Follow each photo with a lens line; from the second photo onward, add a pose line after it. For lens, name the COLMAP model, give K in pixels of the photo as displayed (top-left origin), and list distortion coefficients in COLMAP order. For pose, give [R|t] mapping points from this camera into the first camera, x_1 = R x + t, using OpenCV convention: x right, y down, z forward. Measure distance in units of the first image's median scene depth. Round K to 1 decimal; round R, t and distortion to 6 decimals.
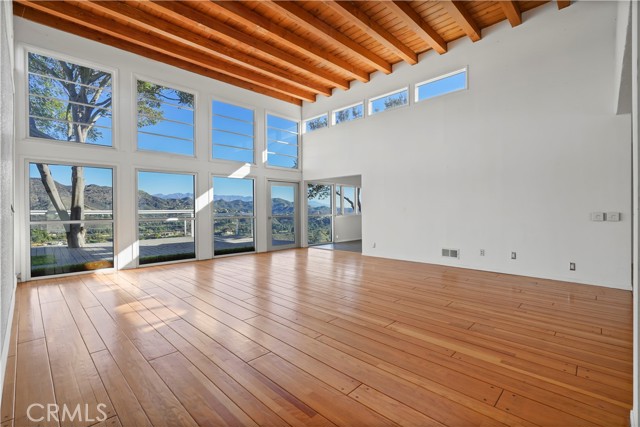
lens RADIAL K [[294.9, 0, 324.9], [0, 294.9, 209.5], [0, 0, 1]] dist [-0.003477, 0.002671]
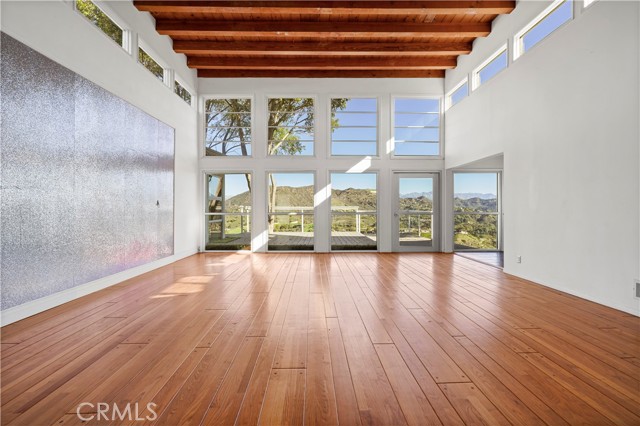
lens RADIAL K [[294.9, 0, 319.5], [0, 294.9, 206.7], [0, 0, 1]] dist [-0.003477, 0.002671]
pose [[0.710567, 0.000433, -0.703630, 0.283855], [-0.003535, 0.999989, -0.002954, 0.008241], [0.703621, 0.004586, 0.710561, 0.218125]]
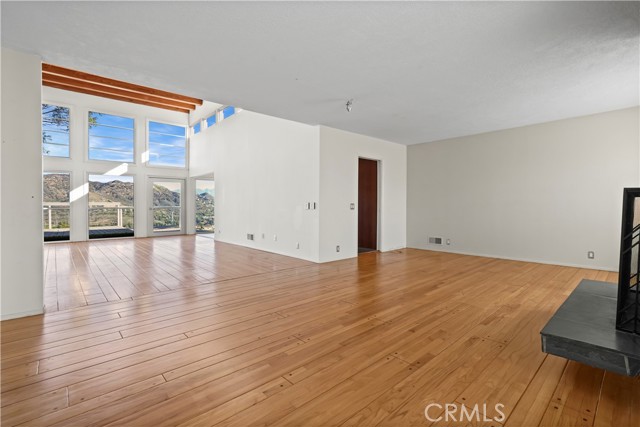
lens RADIAL K [[294.9, 0, 327.0], [0, 294.9, 210.7], [0, 0, 1]] dist [-0.003477, 0.002671]
pose [[0.998369, 0.006719, -0.056687, 0.614726], [-0.005783, 0.999845, 0.016647, 0.012446], [0.056790, -0.016292, 0.998253, -0.152337]]
